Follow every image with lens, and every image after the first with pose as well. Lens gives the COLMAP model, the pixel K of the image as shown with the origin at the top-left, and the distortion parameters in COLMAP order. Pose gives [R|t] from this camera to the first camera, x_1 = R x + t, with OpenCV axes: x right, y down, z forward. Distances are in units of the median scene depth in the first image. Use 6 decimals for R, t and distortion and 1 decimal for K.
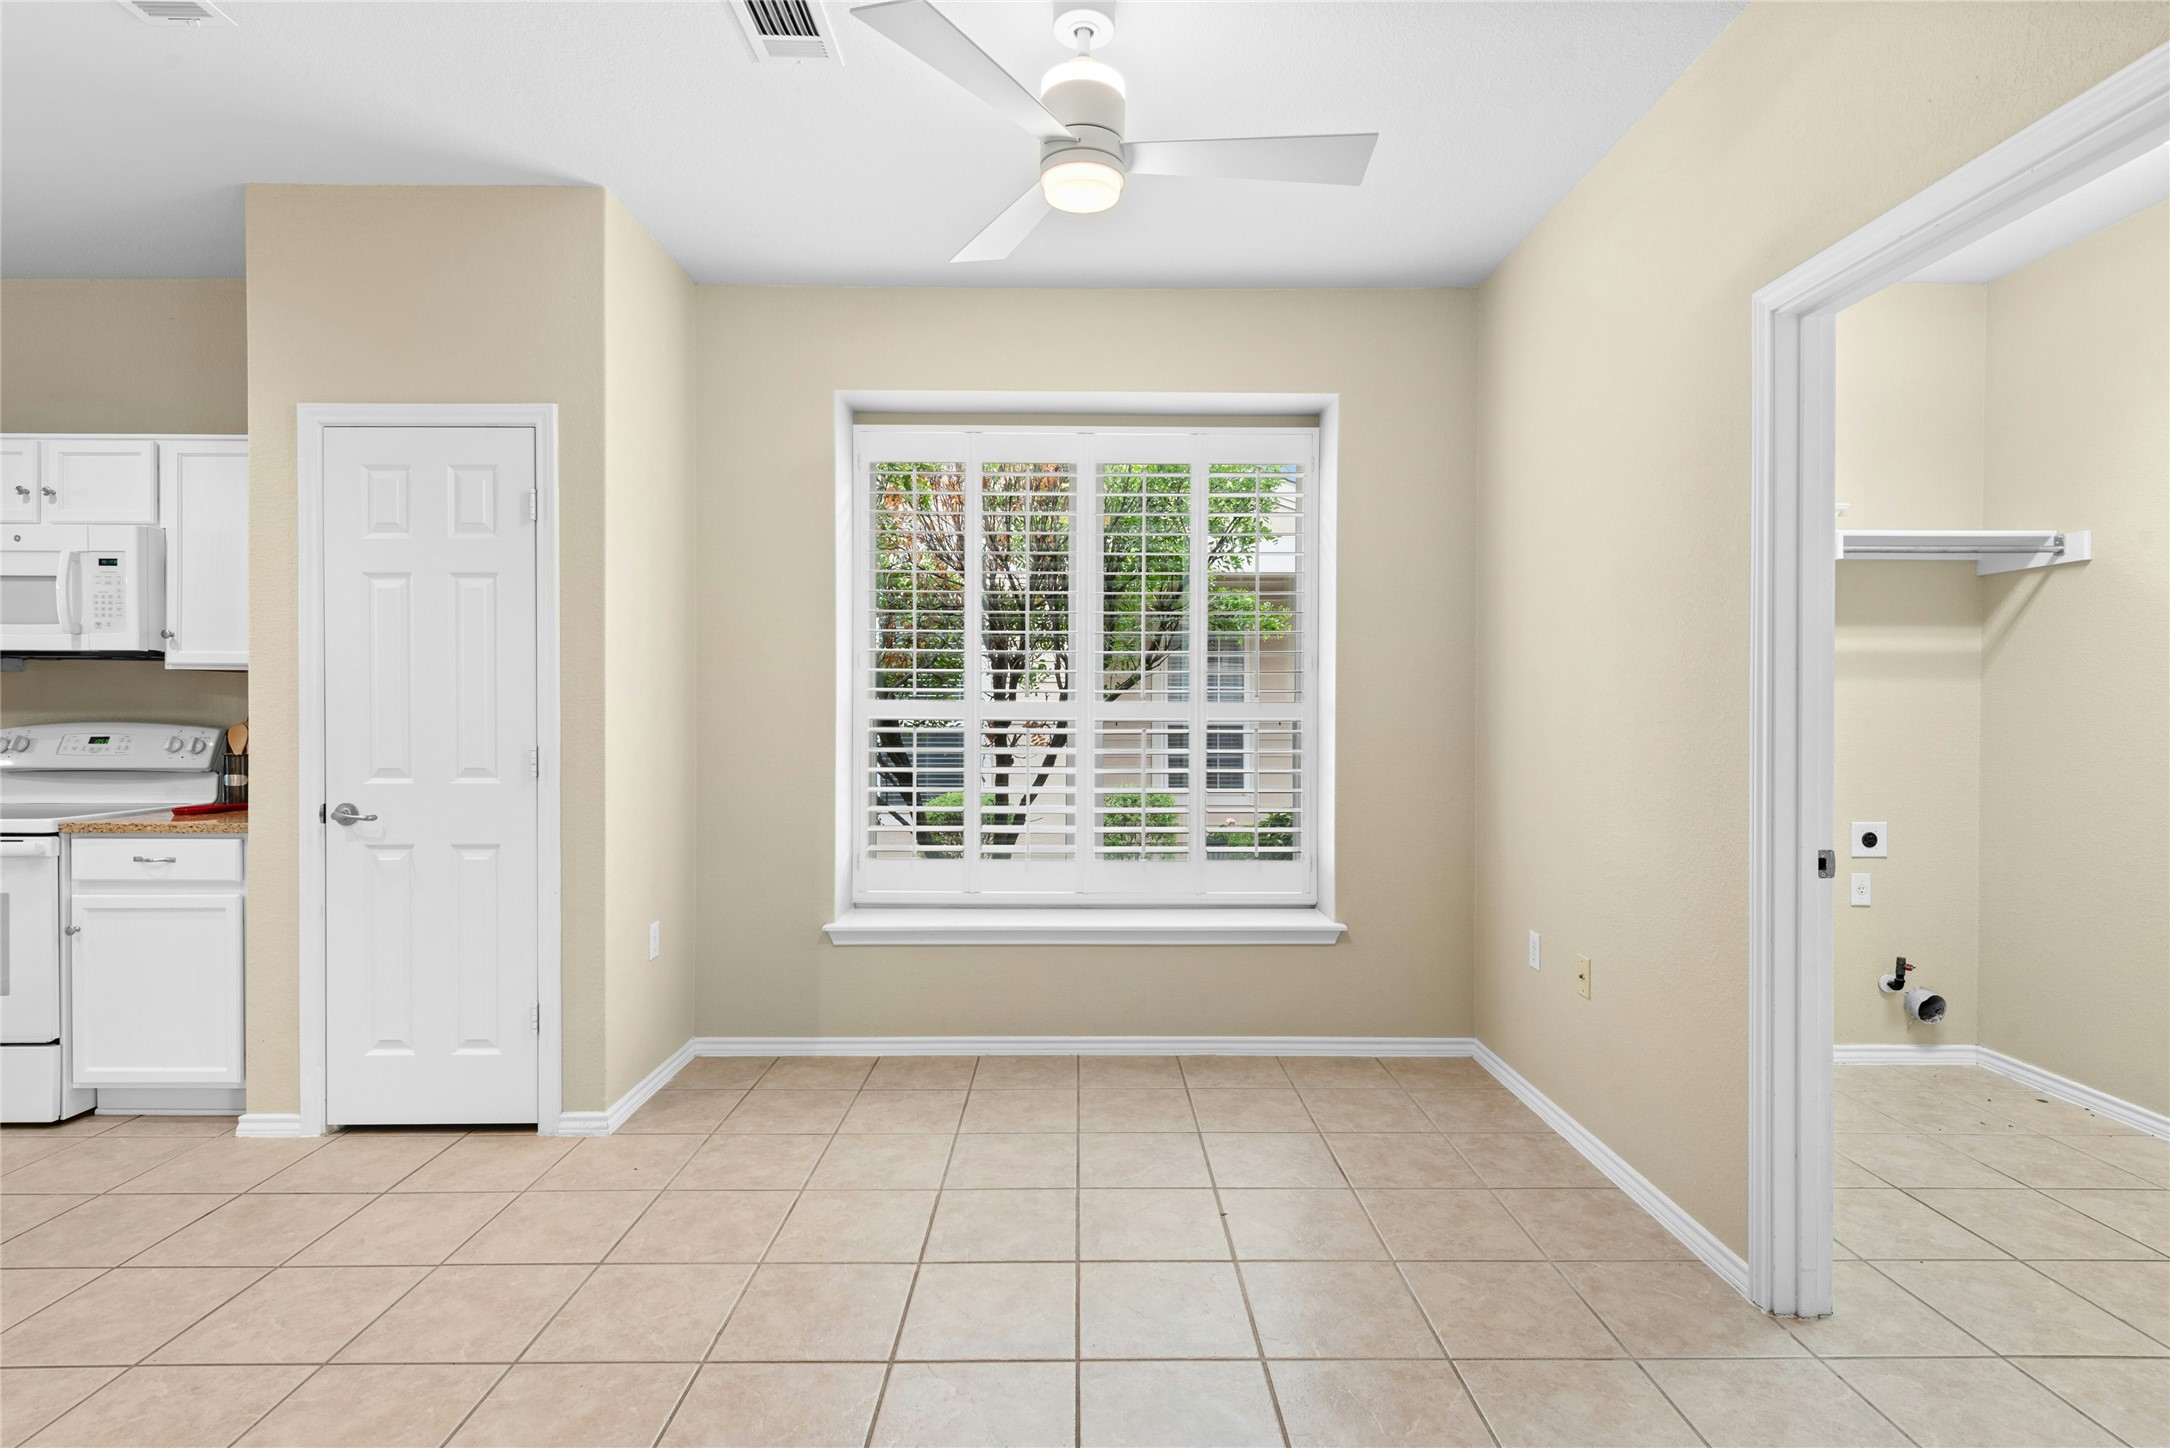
lens RADIAL K [[1037.5, 0, 1072.2], [0, 1037.5, 726.0], [0, 0, 1]] dist [0.008521, 0.000013]
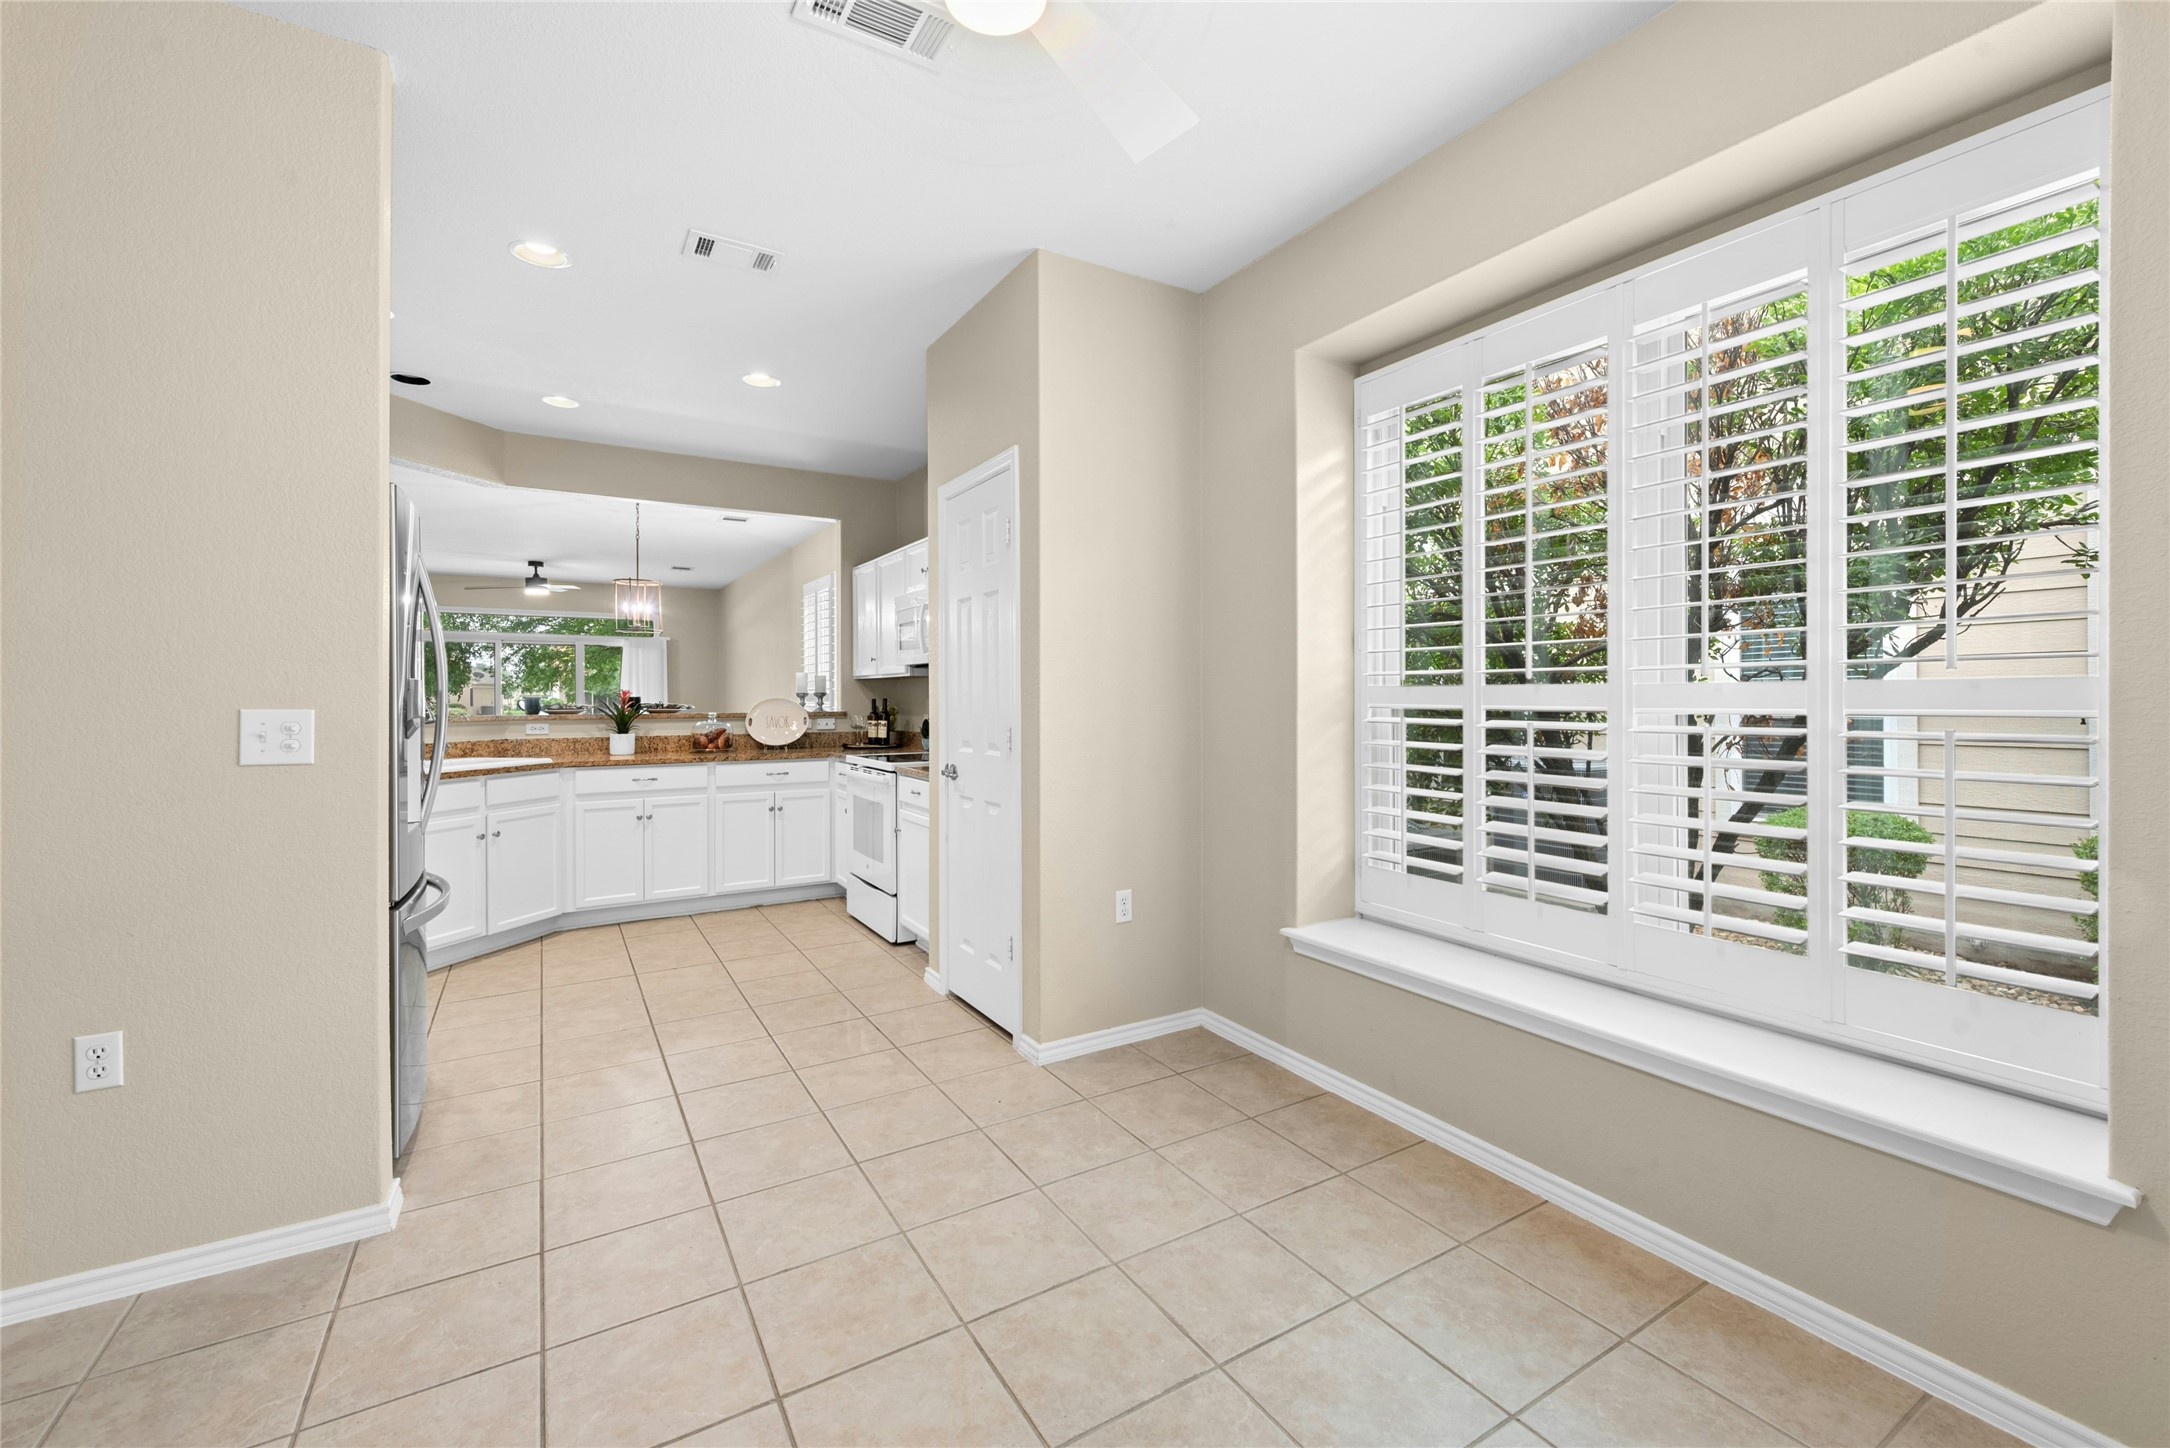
lens RADIAL K [[886.7, 0, 1095.6], [0, 886.7, 702.7], [0, 0, 1]] dist [0.013359, -0.004933]
pose [[0.524400, 0.001977, -0.851470, 0.388545], [-0.007587, 0.999968, -0.002351, -0.007793], [0.851438, 0.007693, 0.524399, 0.484538]]
